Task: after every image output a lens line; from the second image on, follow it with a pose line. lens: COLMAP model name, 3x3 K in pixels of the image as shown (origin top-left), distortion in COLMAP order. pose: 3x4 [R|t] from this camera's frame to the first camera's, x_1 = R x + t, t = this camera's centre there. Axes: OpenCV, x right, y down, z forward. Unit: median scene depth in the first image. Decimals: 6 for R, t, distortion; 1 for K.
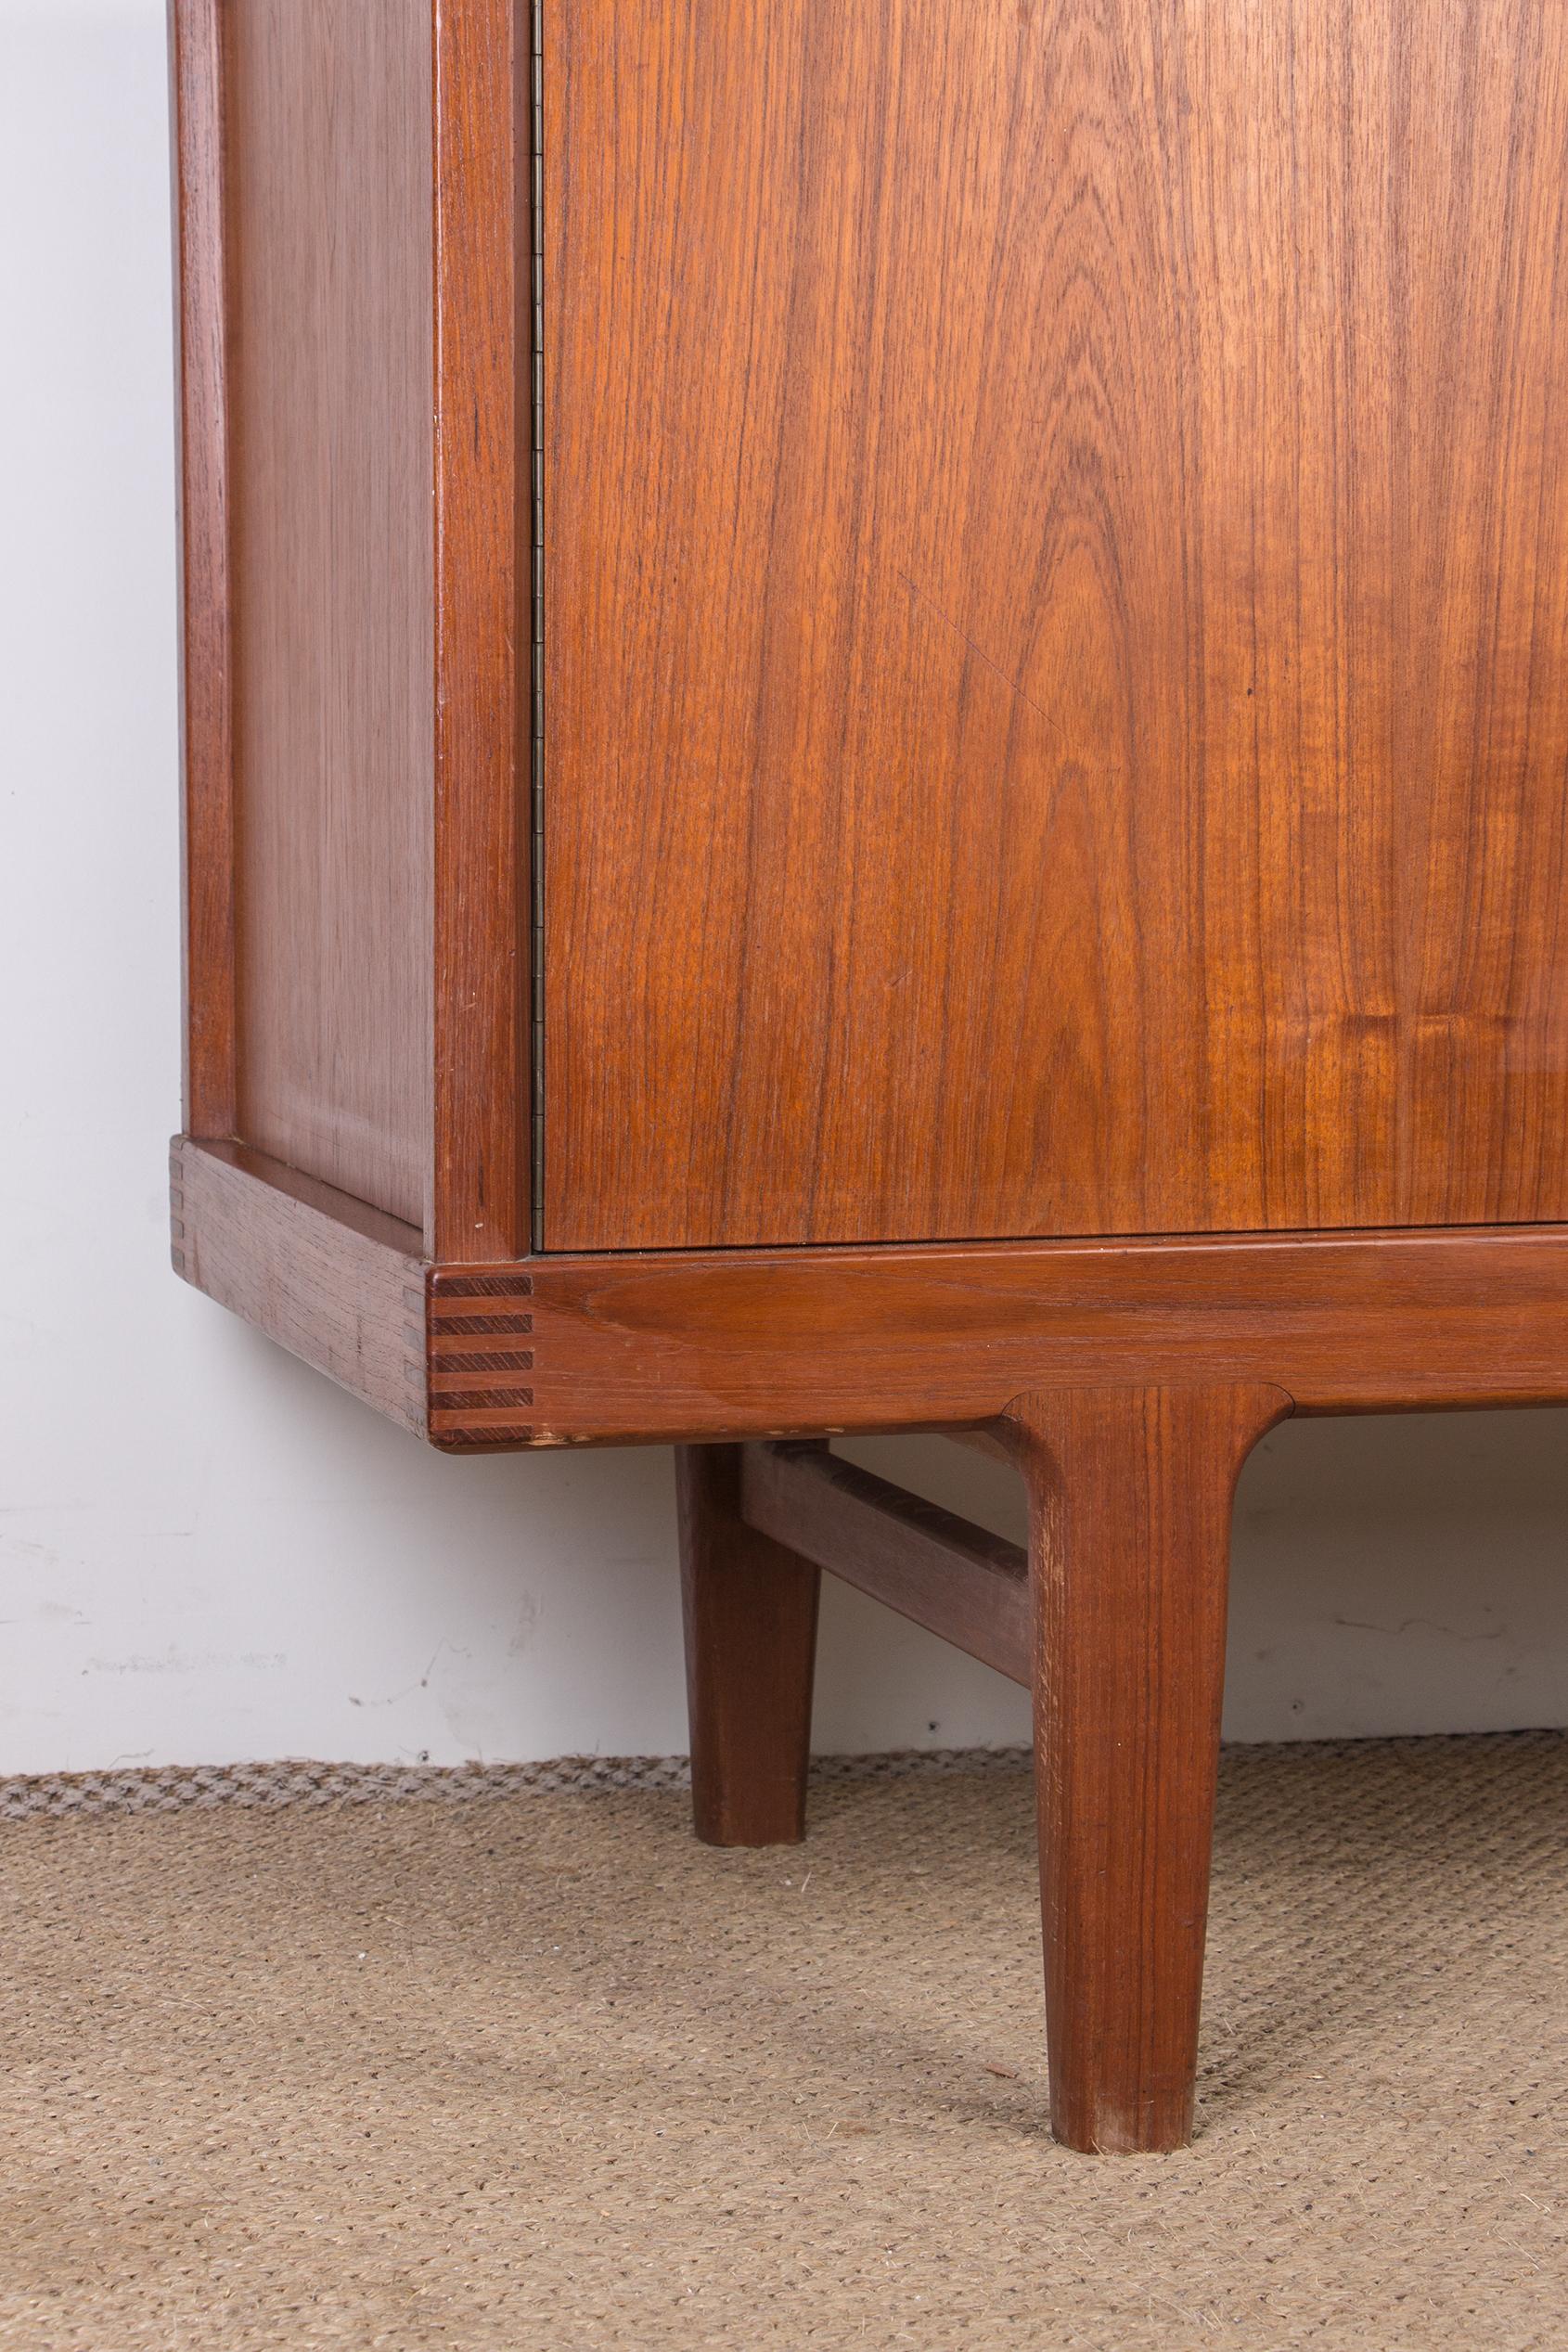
lens RADIAL K [[4885.0, 0, 774.0], [0, 4885.0, 1156.6], [0, 0, 1]] dist [0.230799, 0.000000]
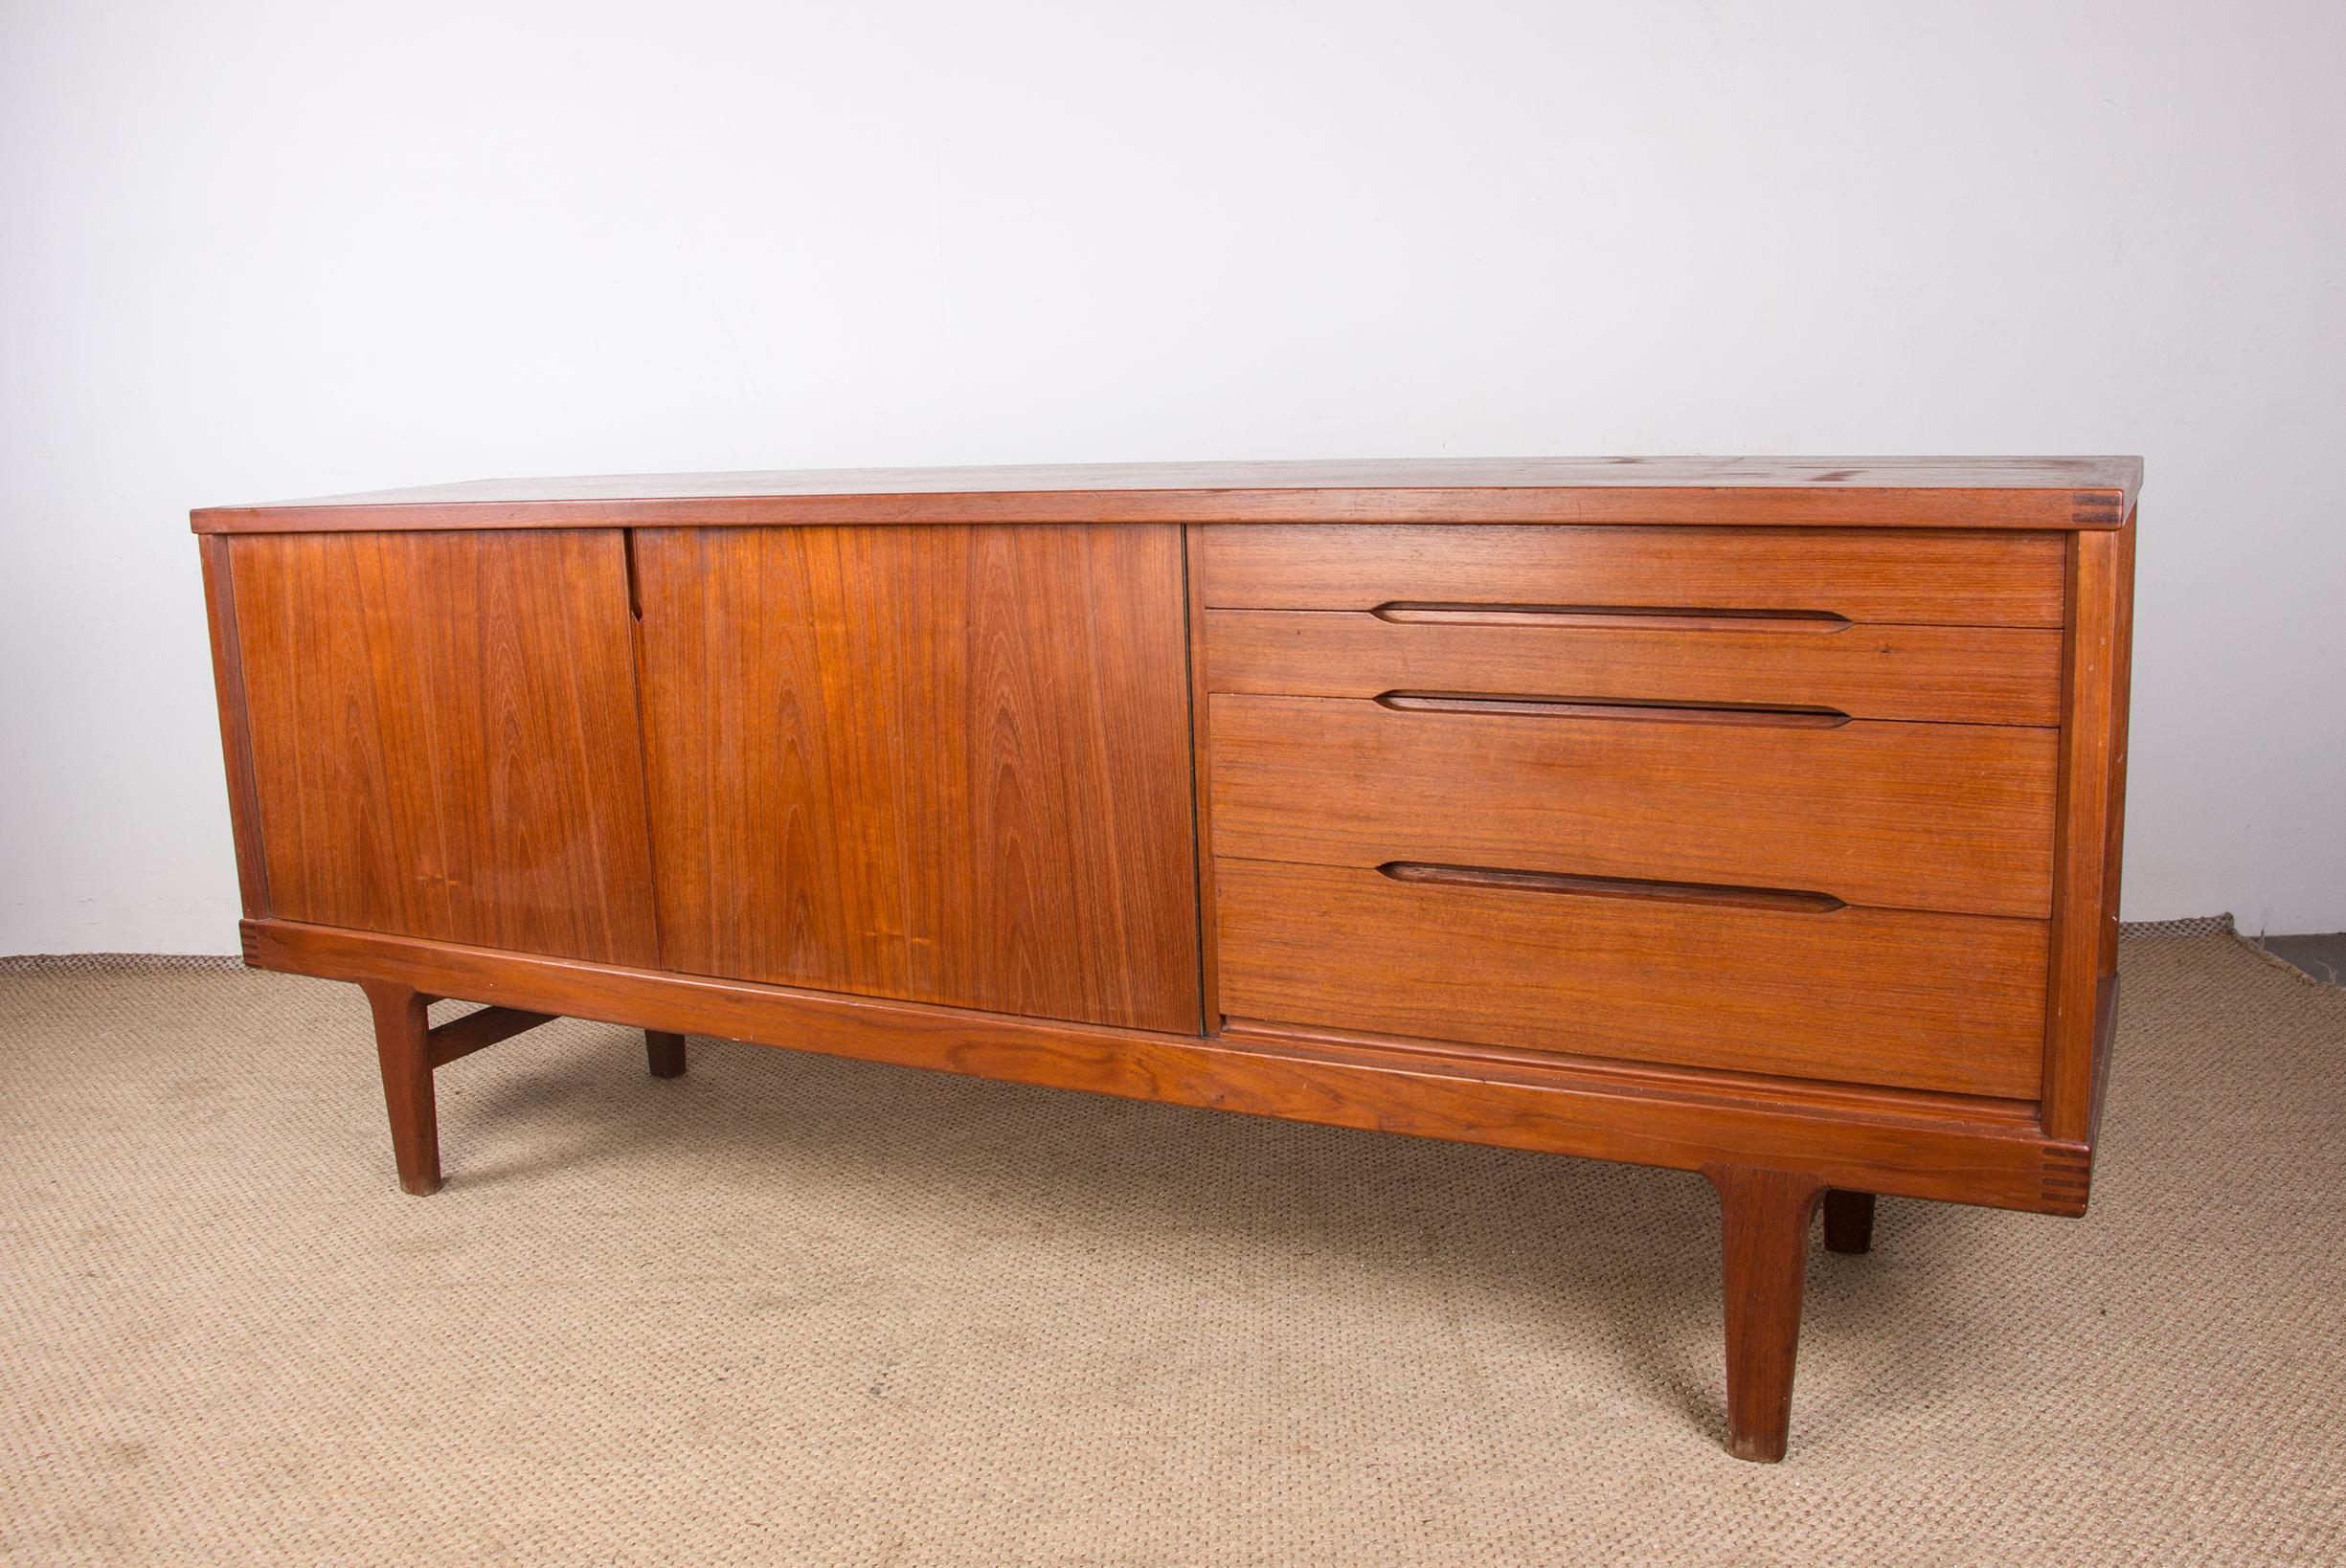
lens RADIAL K [[2088.3, 0, 1187.8], [0, 2088.3, 776.8], [0, 0, 1]] dist [-0.177145, 0.112844]
pose [[0.730017, 0.100609, -0.675983, 1.405205], [-0.028098, 0.992687, 0.117401, -0.270551], [0.682851, -0.066710, 0.727506, 0.362829]]
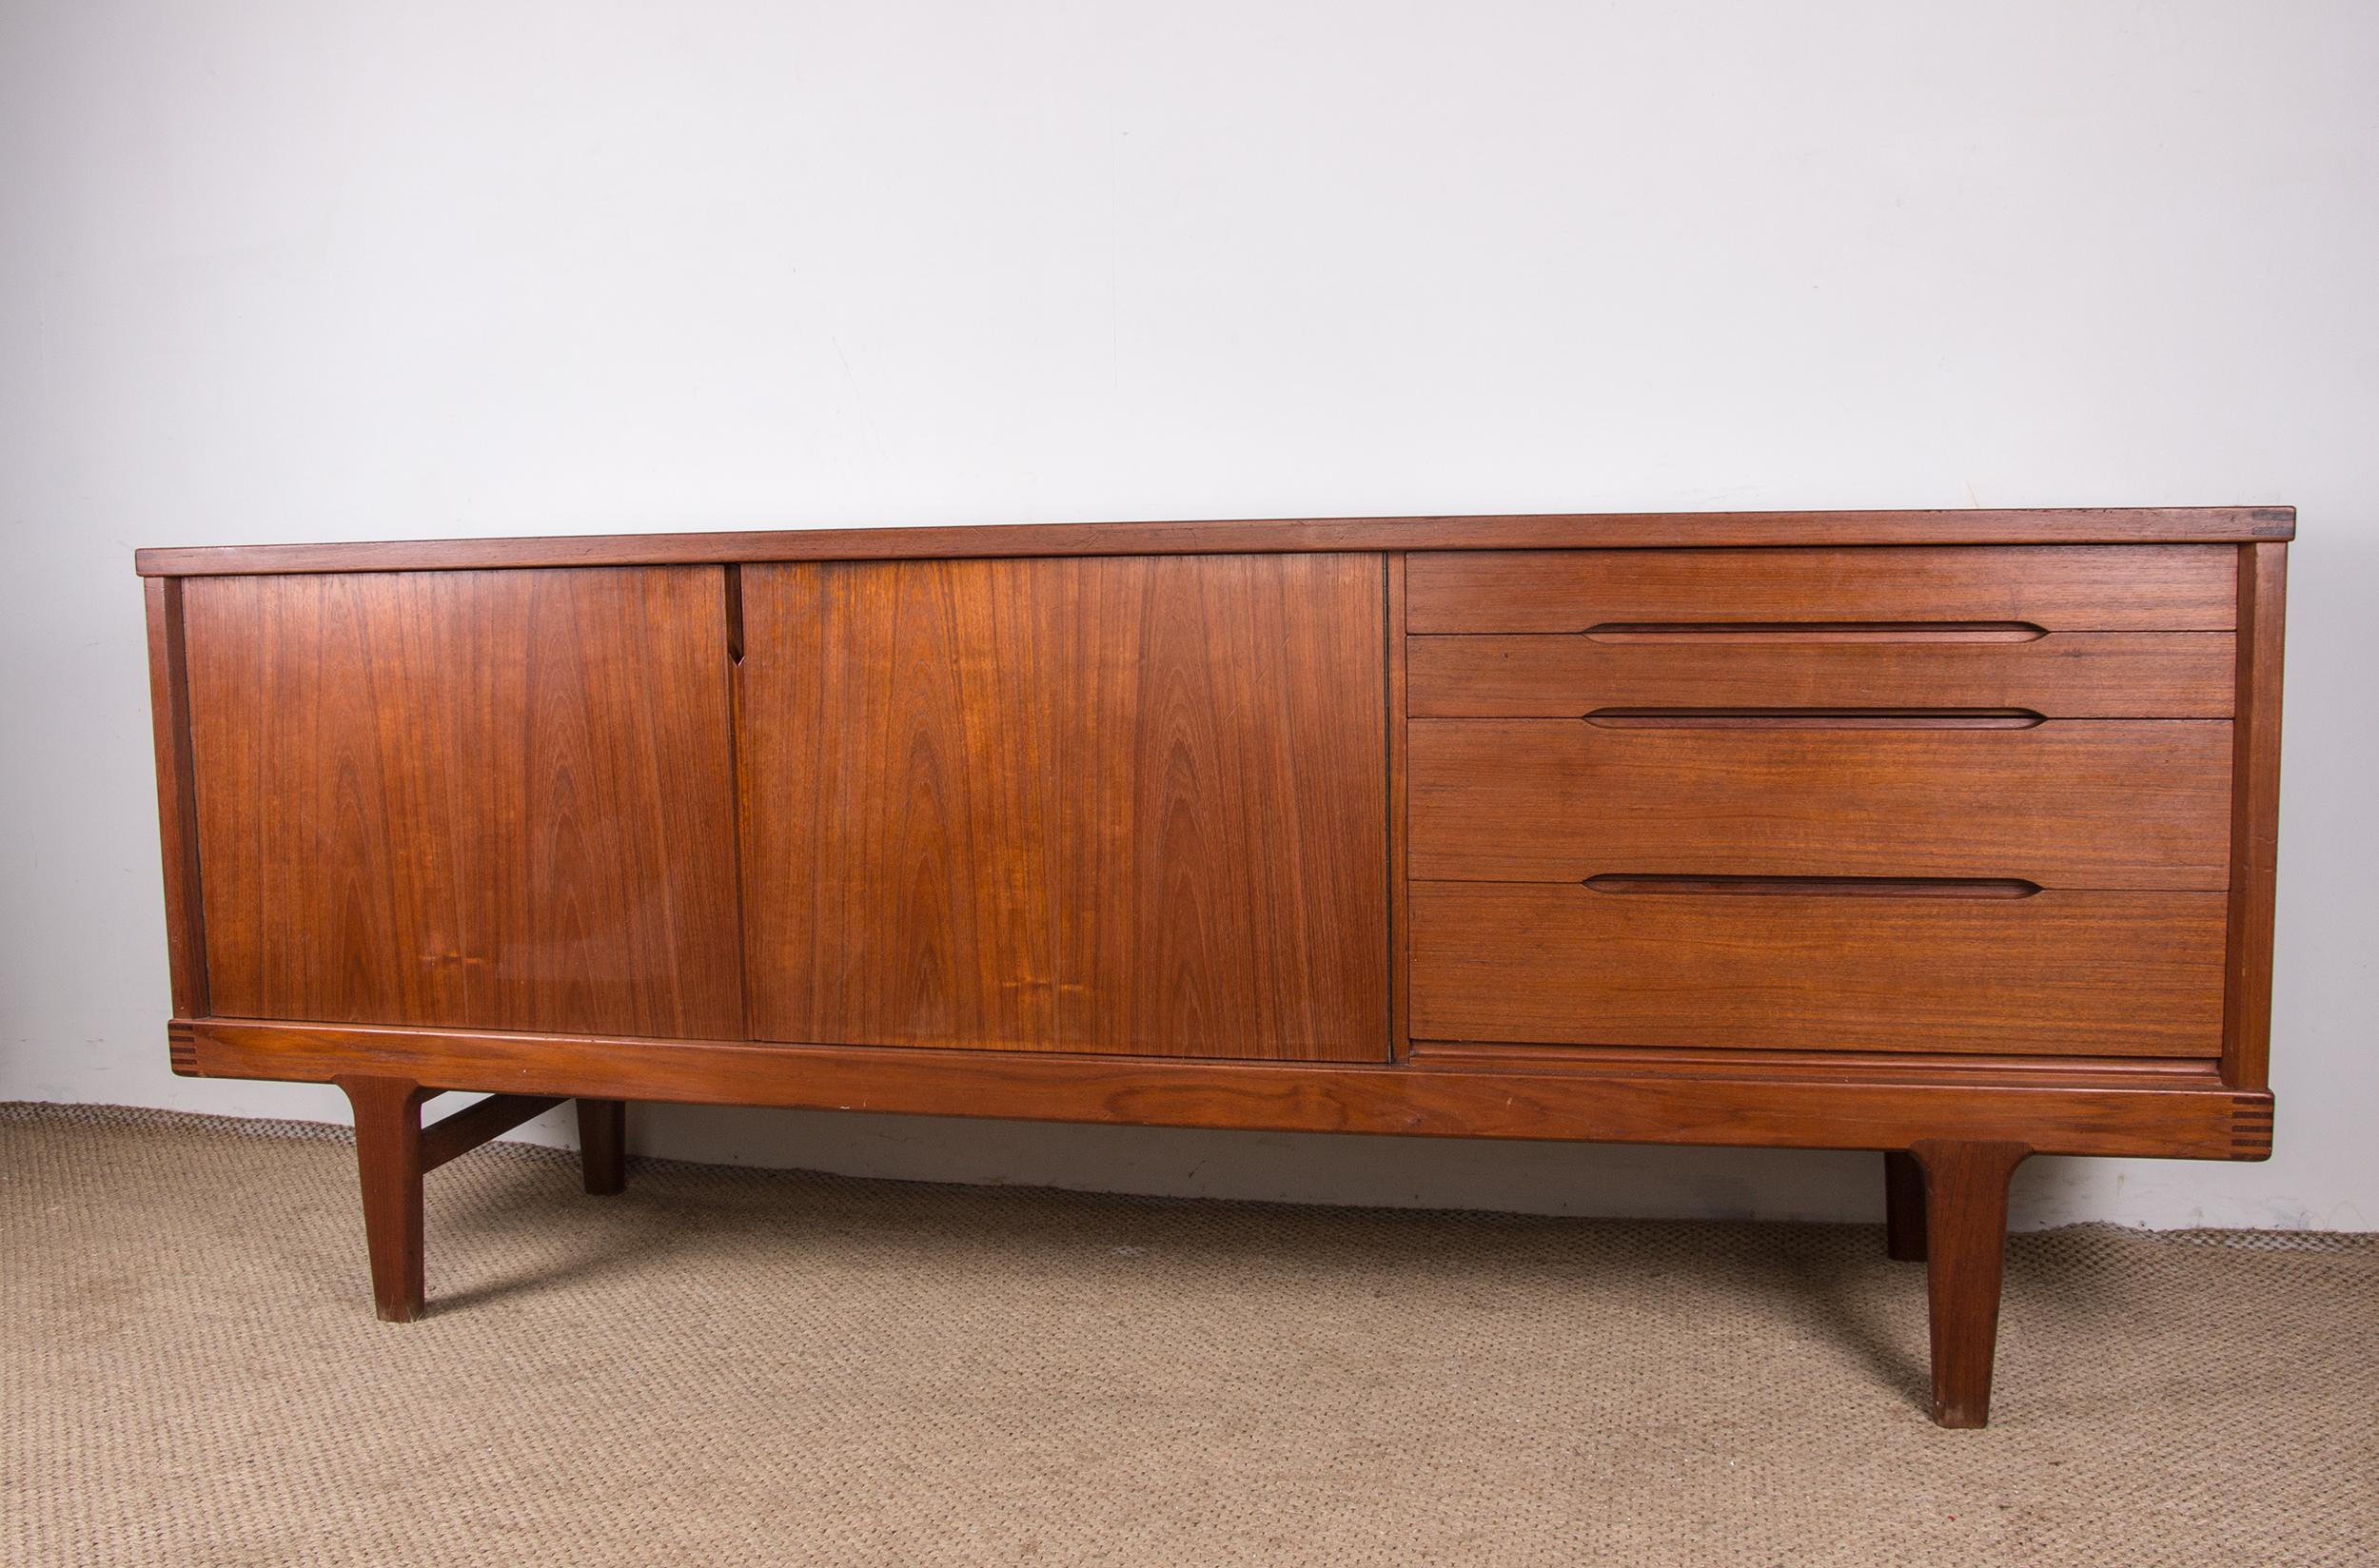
lens RADIAL K [[2187.7, 0, 1193.7], [0, 2187.7, 770.9], [0, 0, 1]] dist [-0.142160, 0.106737]
pose [[0.873603, 0.033787, -0.485464, 1.140974], [-0.025669, 0.999397, 0.023363, -0.182999], [0.485961, -0.007948, 0.873944, 0.092400]]
